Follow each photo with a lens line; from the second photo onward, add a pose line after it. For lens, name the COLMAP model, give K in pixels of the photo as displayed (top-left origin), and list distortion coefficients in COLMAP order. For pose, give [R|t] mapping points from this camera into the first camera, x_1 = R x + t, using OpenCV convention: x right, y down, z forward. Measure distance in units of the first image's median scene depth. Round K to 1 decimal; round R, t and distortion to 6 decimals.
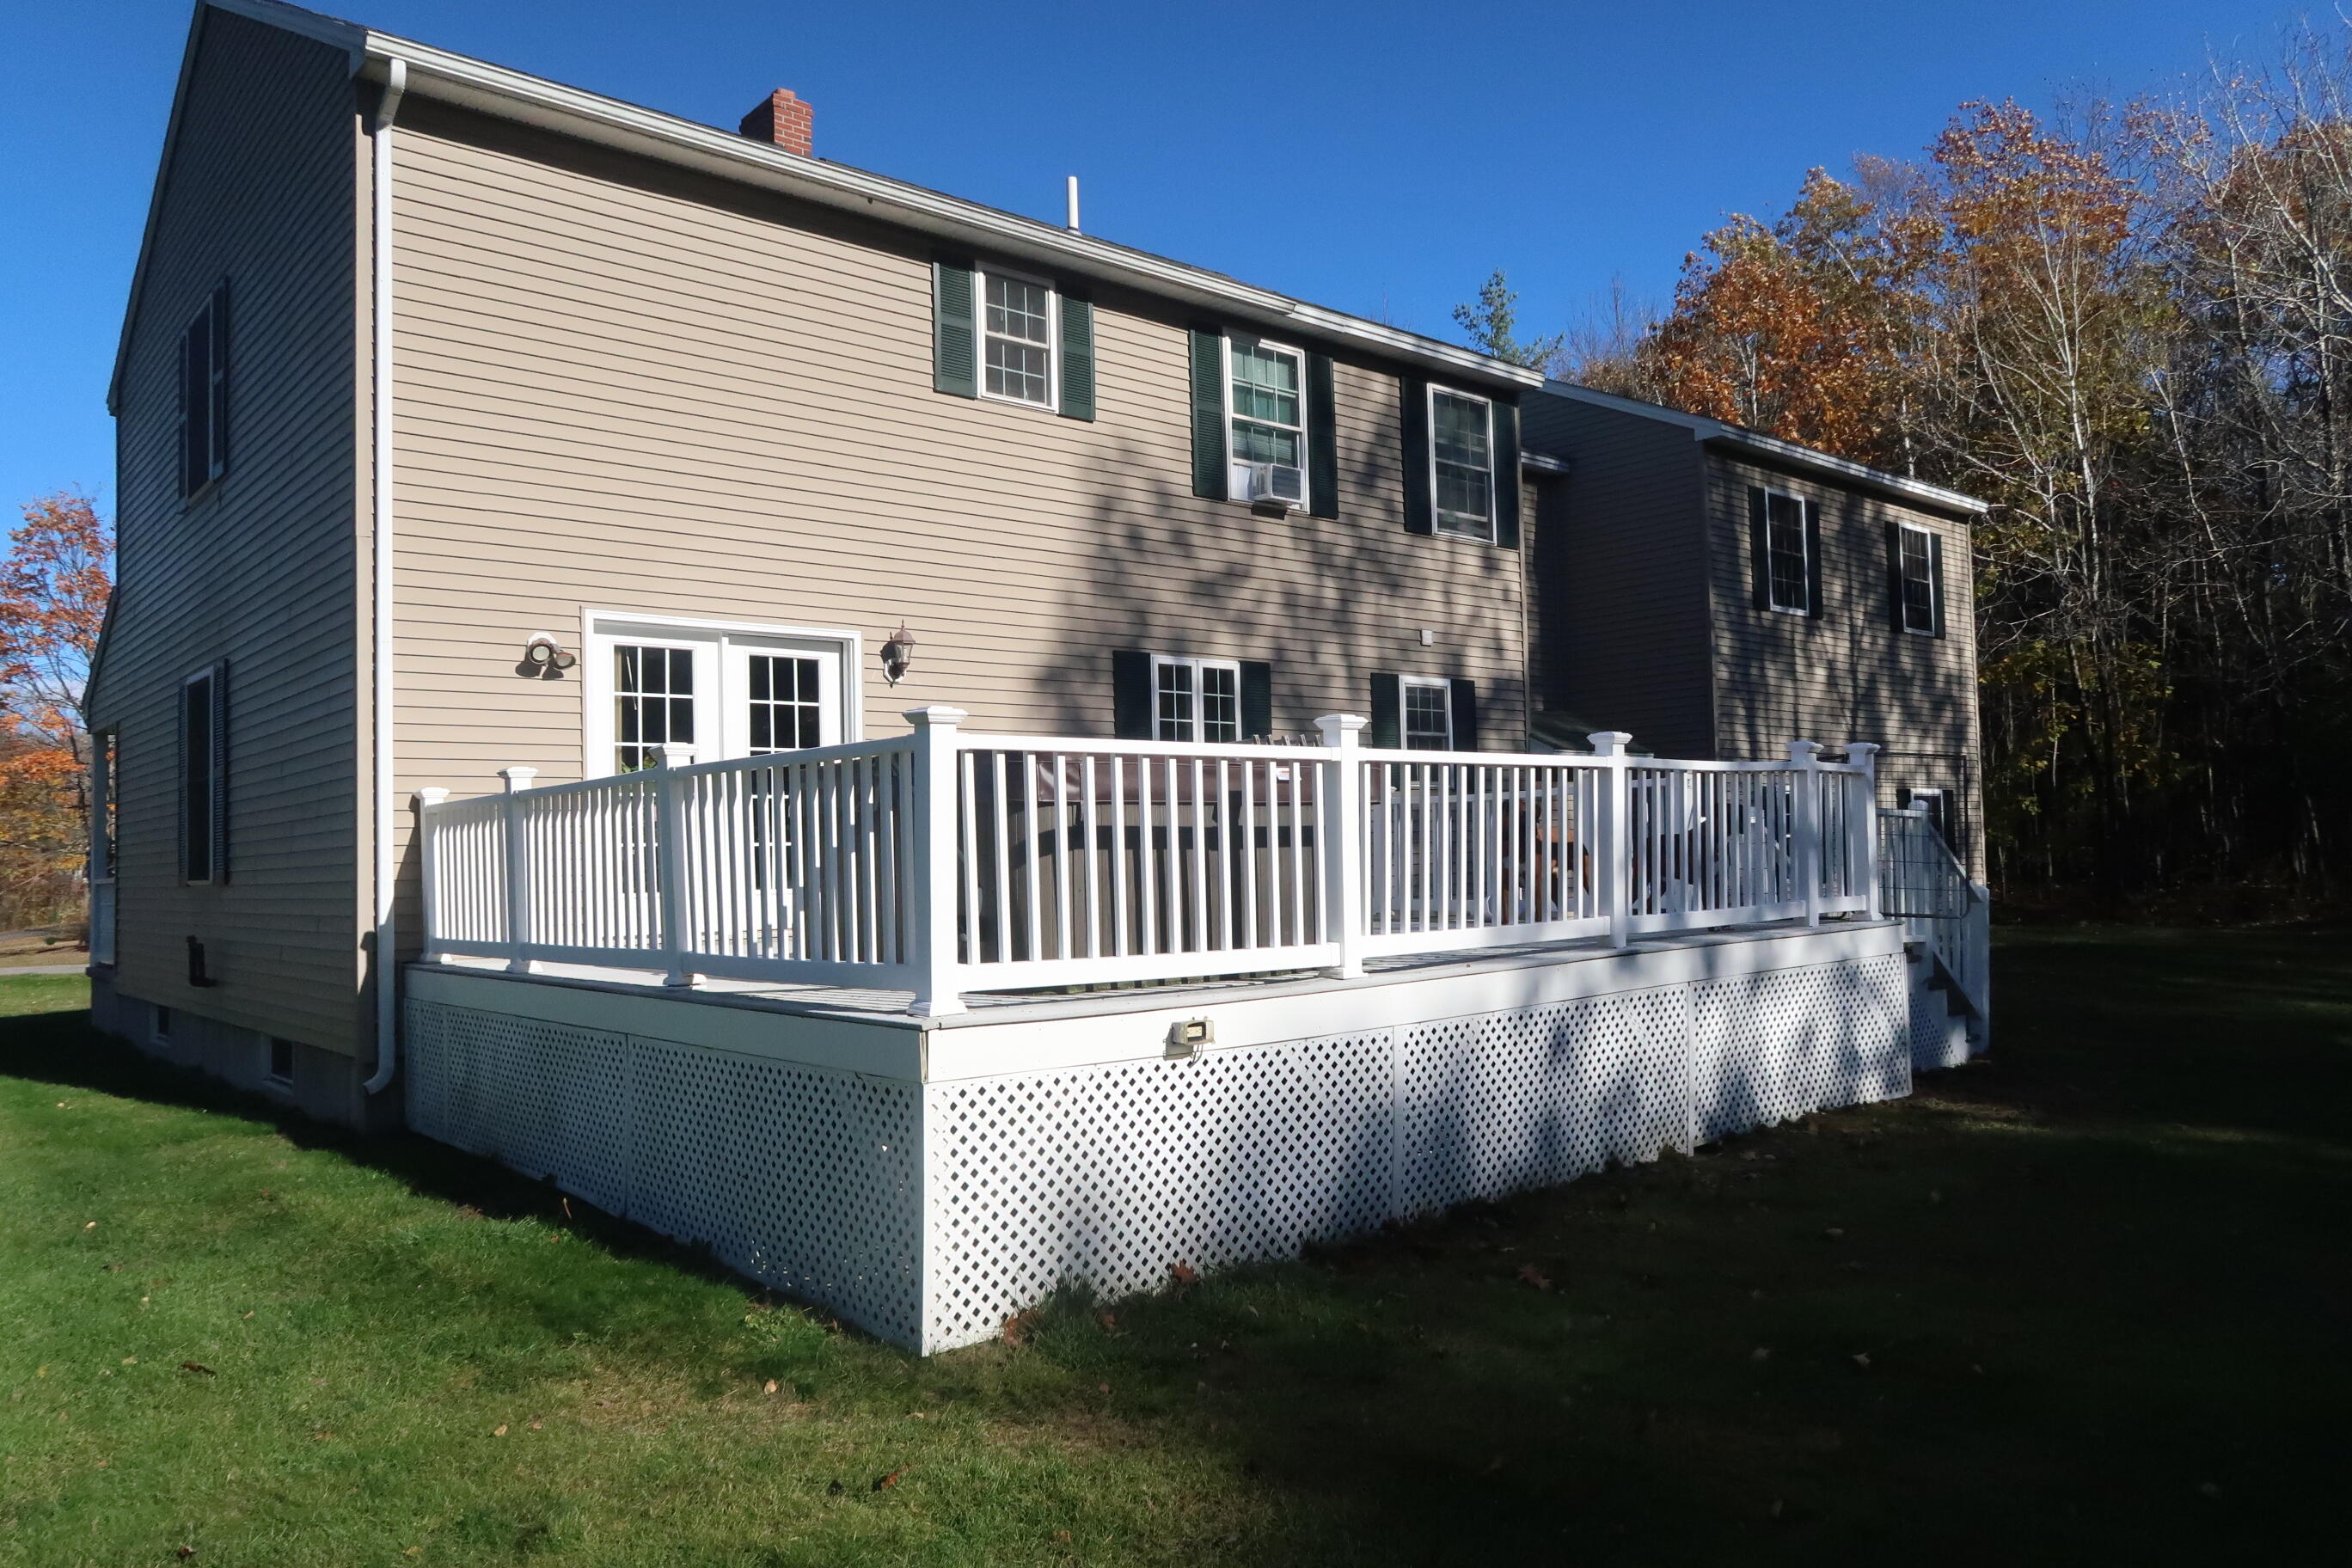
lens RADIAL K [[1618.7, 0, 1180.7], [0, 1618.7, 774.9], [0, 0, 1]] dist [-0.030751, 0.007362]
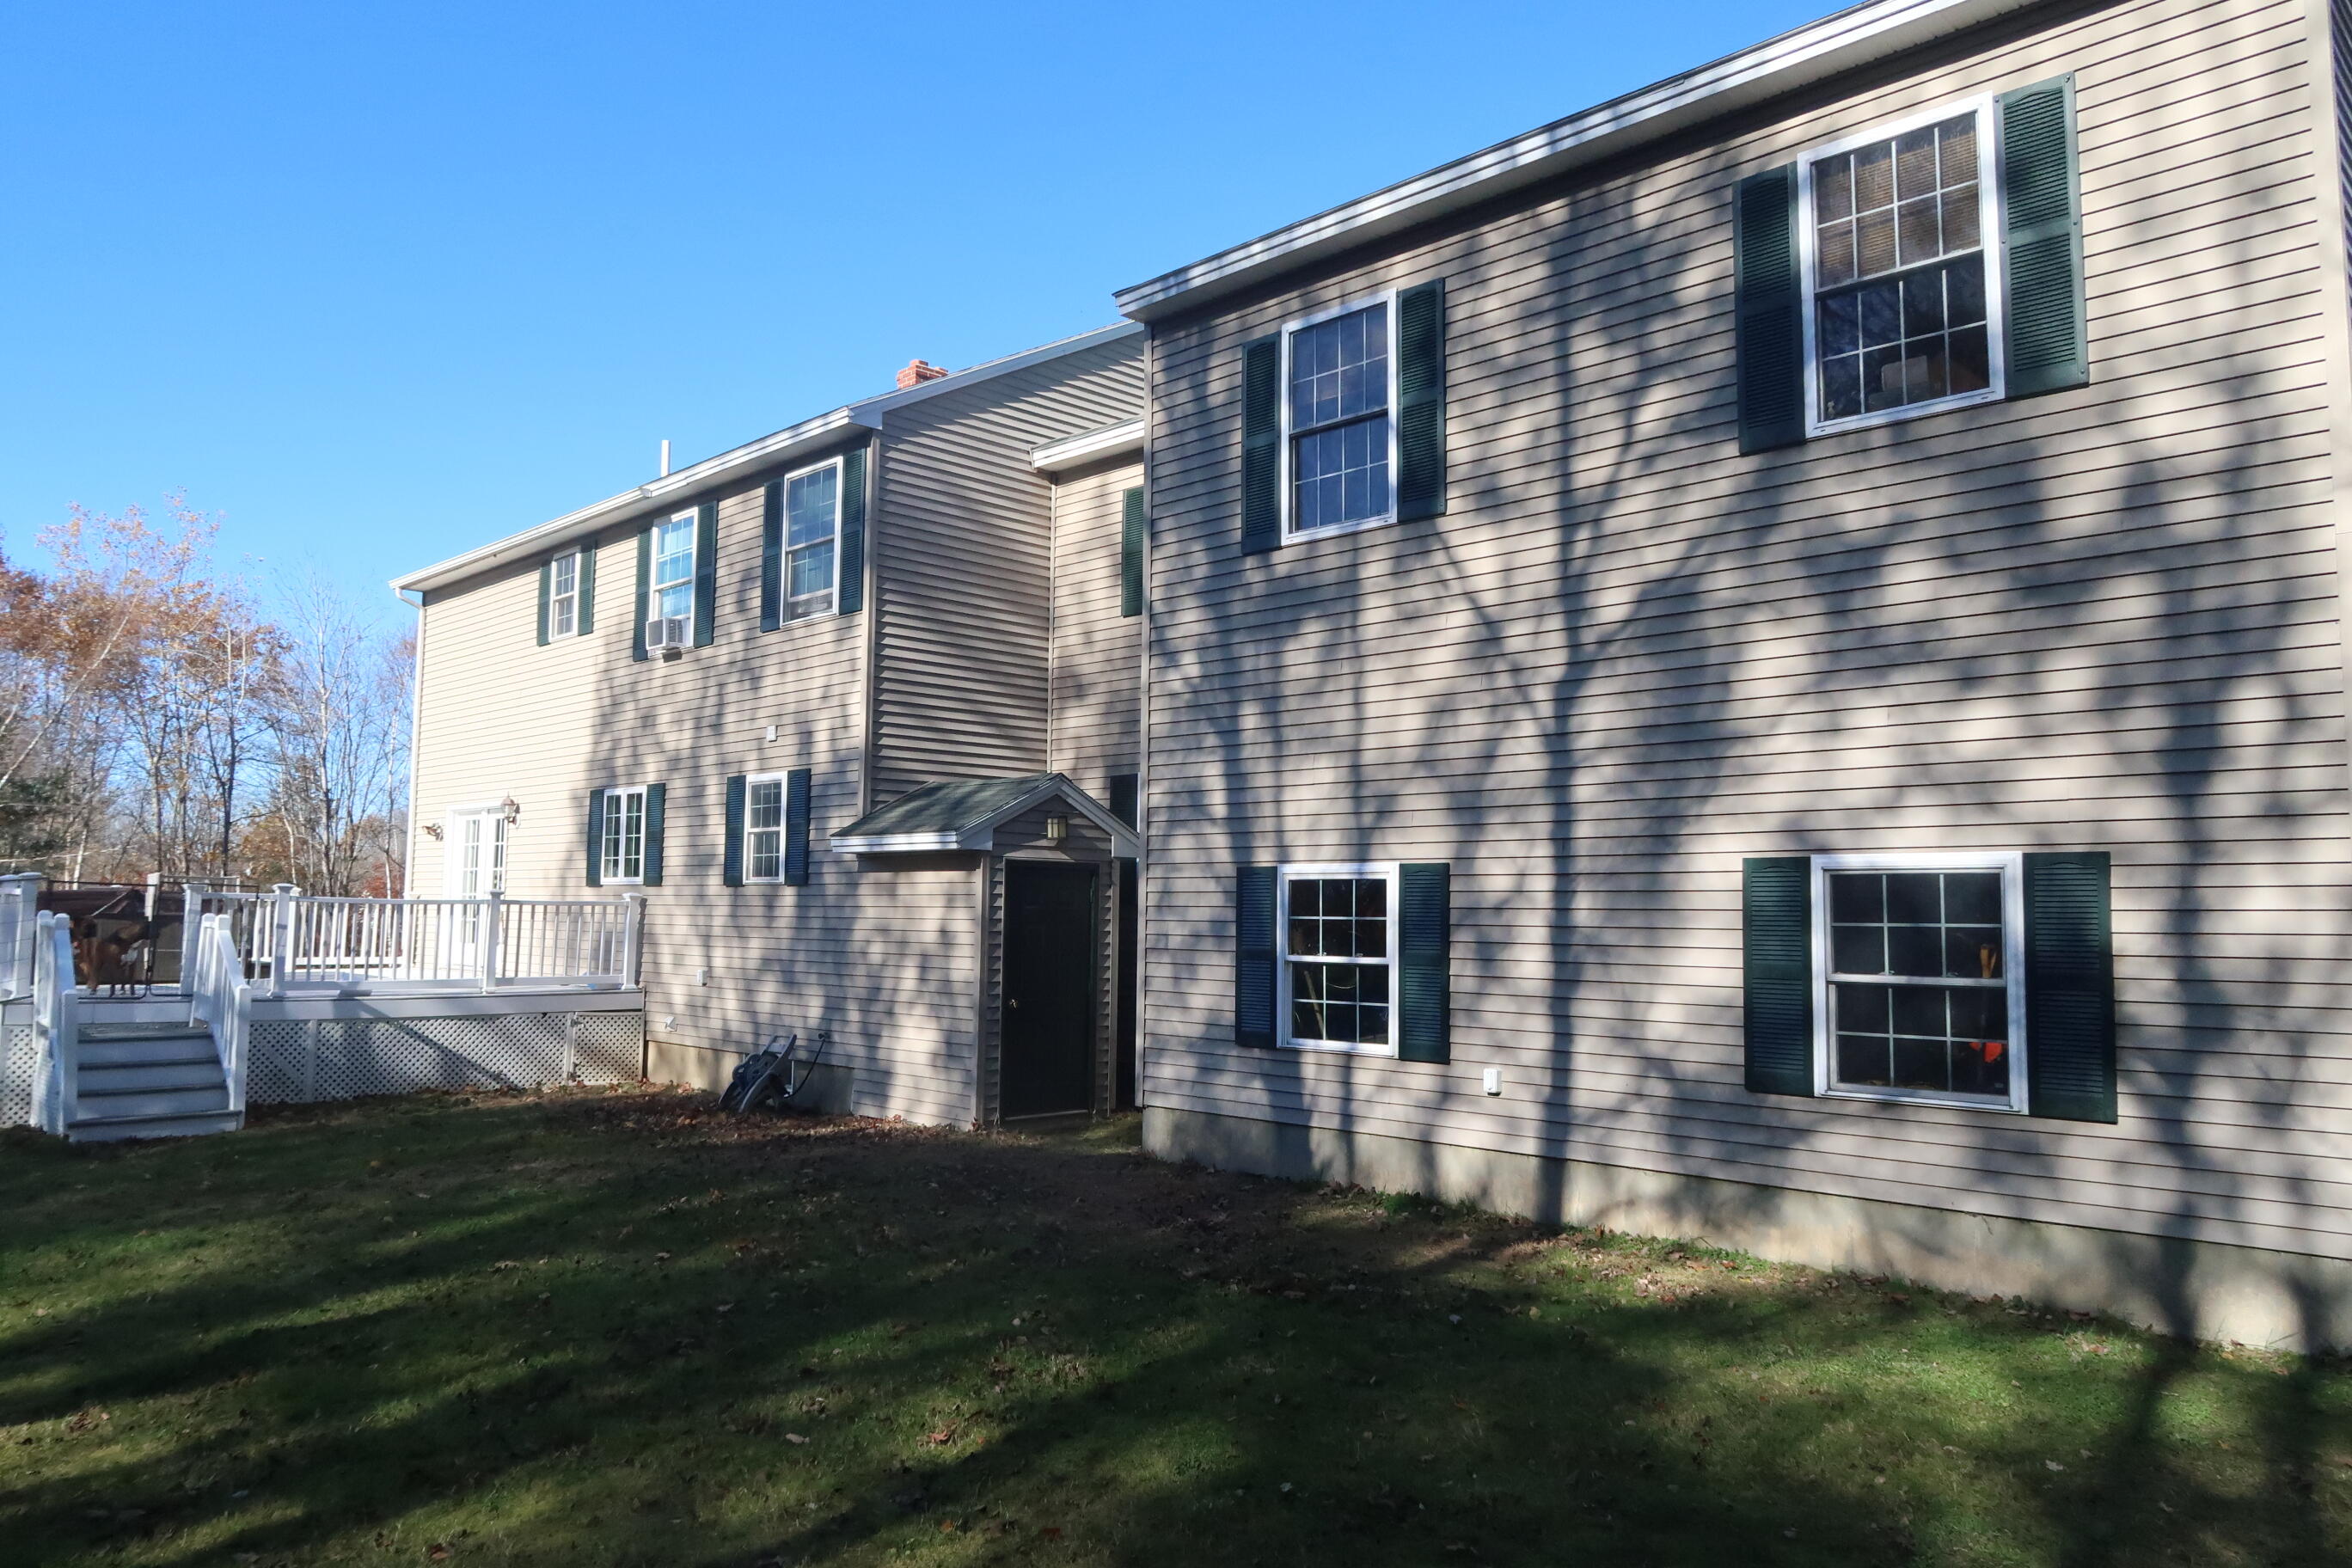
lens RADIAL K [[1618.7, 0, 1179.5], [0, 1618.7, 787.0], [0, 0, 1]] dist [-0.030751, 0.007362]
pose [[0.065841, -0.051254, -0.996513, 1.424506], [0.039302, 0.998038, -0.048736, 0.009390], [0.997056, -0.035956, 0.067726, 1.444034]]
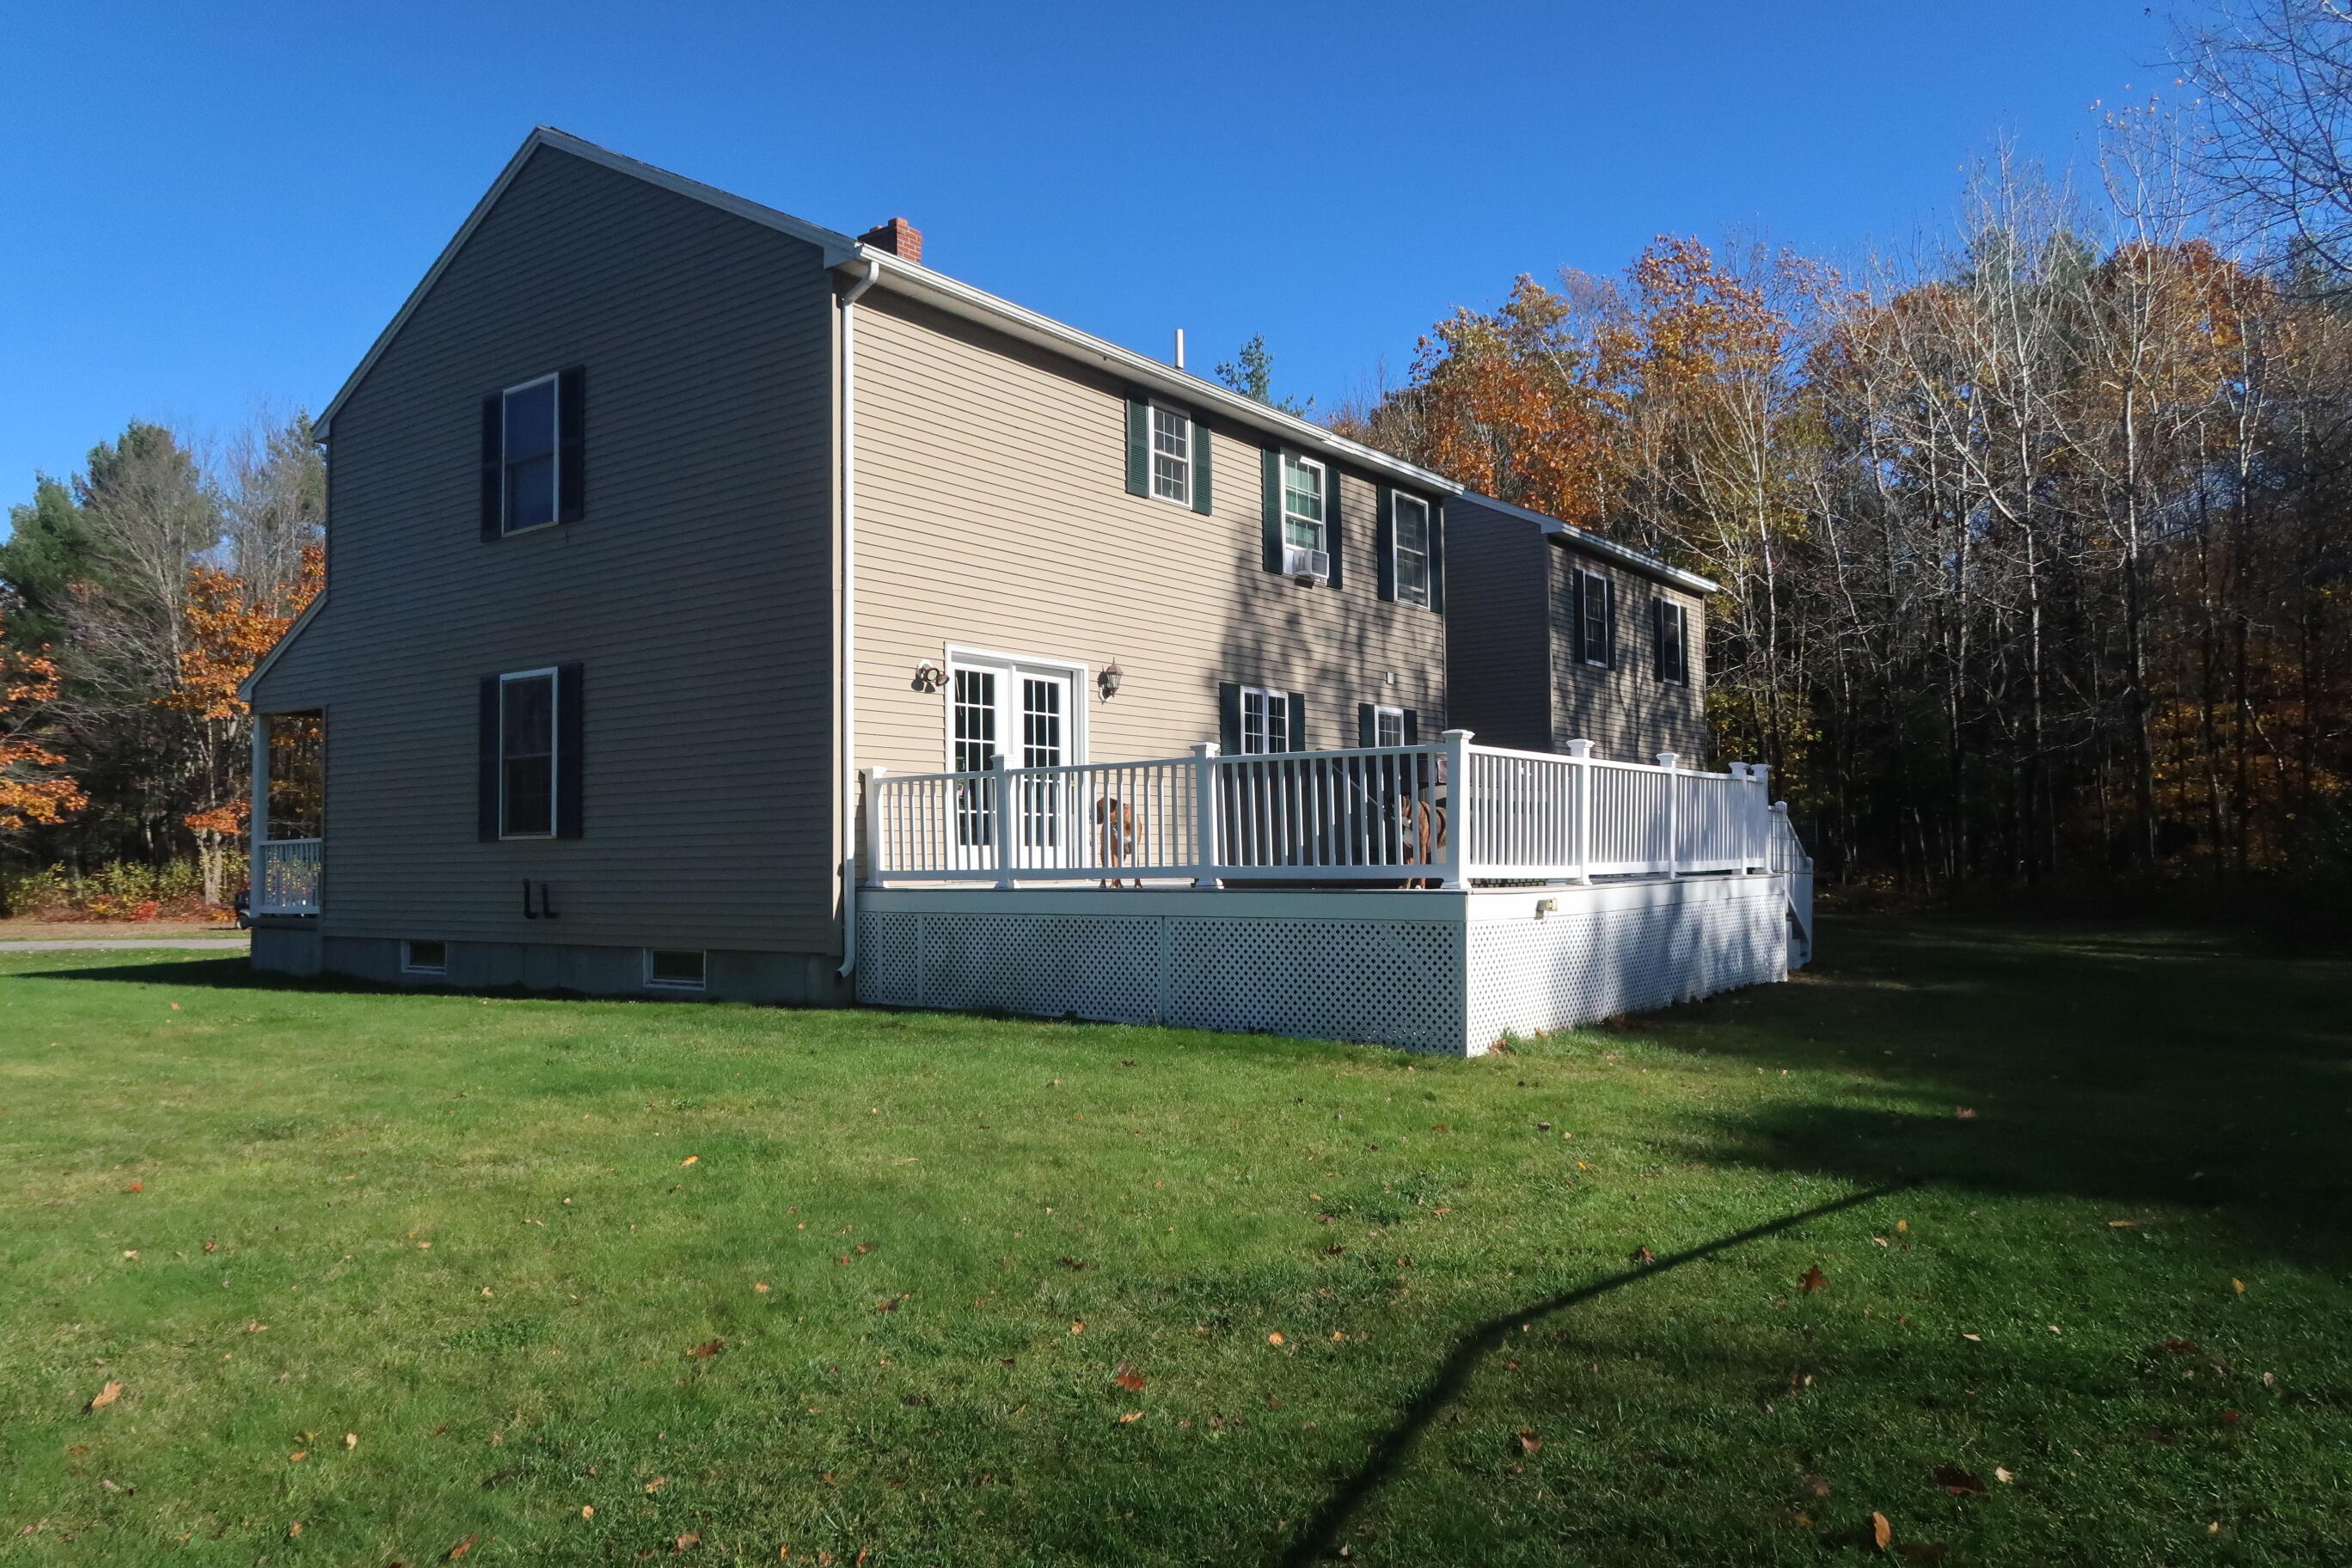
lens RADIAL K [[1618.7, 0, 1176.9], [0, 1618.7, 780.0], [0, 0, 1]] dist [-0.030751, 0.007362]
pose [[0.976660, 0.026947, 0.213093, -0.376264], [-0.026275, 0.999637, -0.005989, 0.016081], [-0.213177, 0.000250, 0.977014, -0.347682]]
